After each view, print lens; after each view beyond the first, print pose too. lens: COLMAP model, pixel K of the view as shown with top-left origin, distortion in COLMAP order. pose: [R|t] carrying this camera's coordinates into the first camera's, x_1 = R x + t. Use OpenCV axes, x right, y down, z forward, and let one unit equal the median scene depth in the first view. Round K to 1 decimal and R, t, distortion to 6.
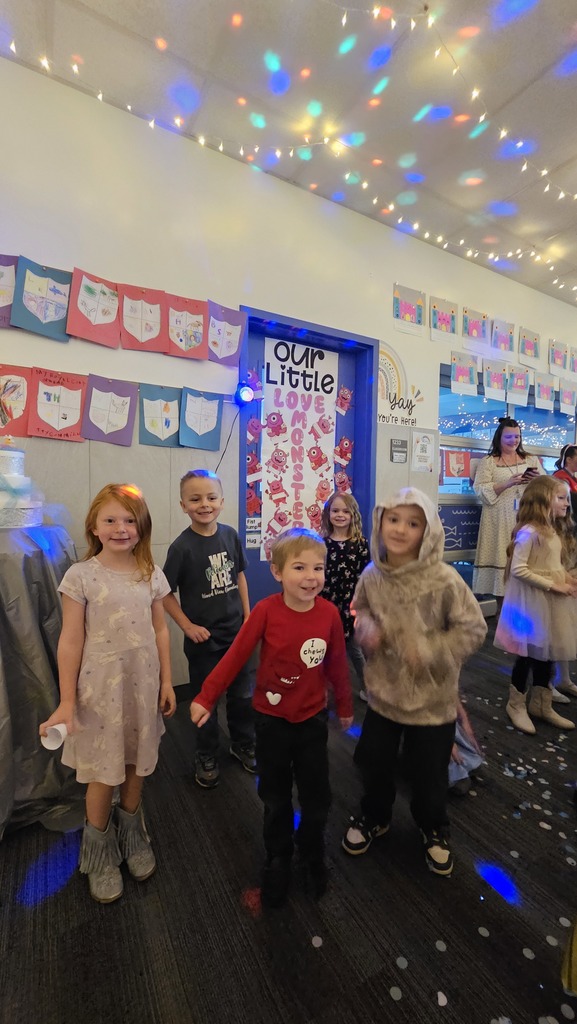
lens RADIAL K [[421.8, 0, 288.5], [0, 421.8, 513.1], [0, 0, 1]] dist [0.001240, -0.000177]
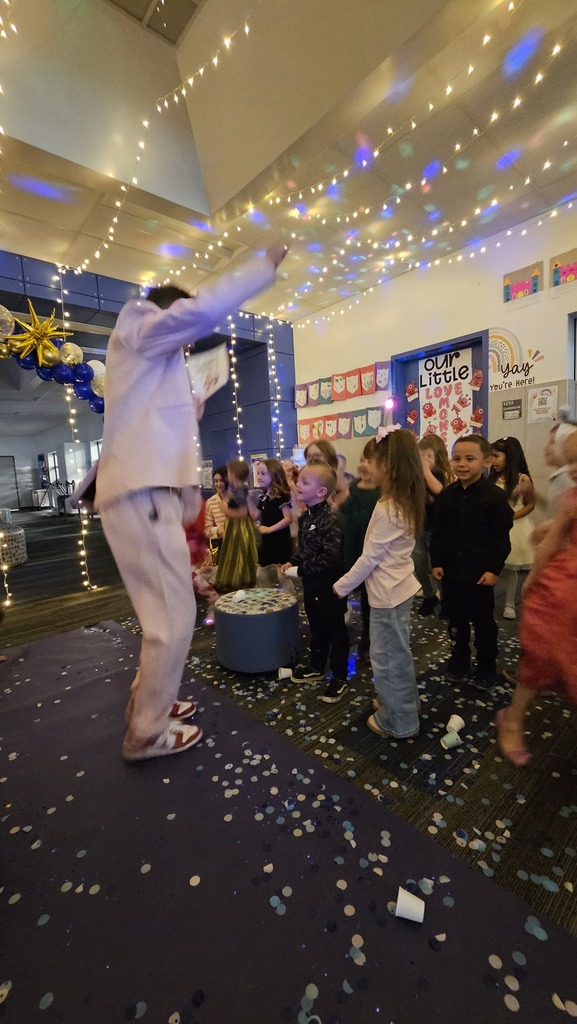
lens RADIAL K [[421.8, 0, 282.6], [0, 421.8, 512.3], [0, 0, 1]] dist [0.001240, -0.000177]
pose [[0.202102, 0.073669, -0.976590, 1.456143], [0.012076, 0.996904, 0.077701, 0.051995], [0.979290, -0.027497, 0.200587, 0.095146]]
